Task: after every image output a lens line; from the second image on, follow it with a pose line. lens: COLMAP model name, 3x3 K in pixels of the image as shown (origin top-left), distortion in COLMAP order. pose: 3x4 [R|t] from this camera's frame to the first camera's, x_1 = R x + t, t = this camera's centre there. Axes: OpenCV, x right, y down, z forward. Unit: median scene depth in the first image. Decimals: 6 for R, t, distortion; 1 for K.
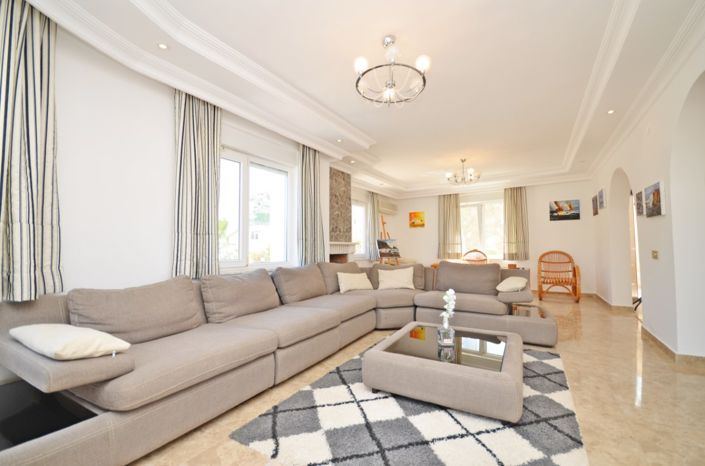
lens RADIAL K [[305.2, 0, 352.5], [0, 305.2, 233.0], [0, 0, 1]] dist [0.000650, -0.011396]
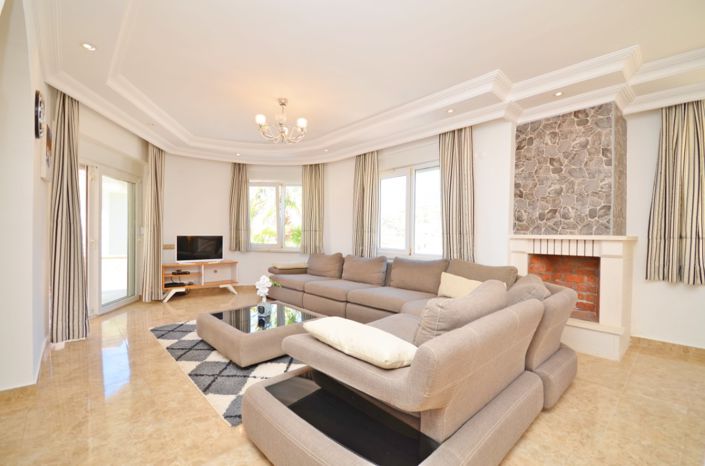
lens RADIAL K [[305.2, 0, 352.5], [0, 305.2, 233.0], [0, 0, 1]] dist [0.000650, -0.011396]
pose [[-0.282246, 0.007060, -0.959316, 0.896115], [0.049410, 0.998753, -0.007187, 0.013293], [0.958069, -0.049428, -0.282243, 1.066188]]
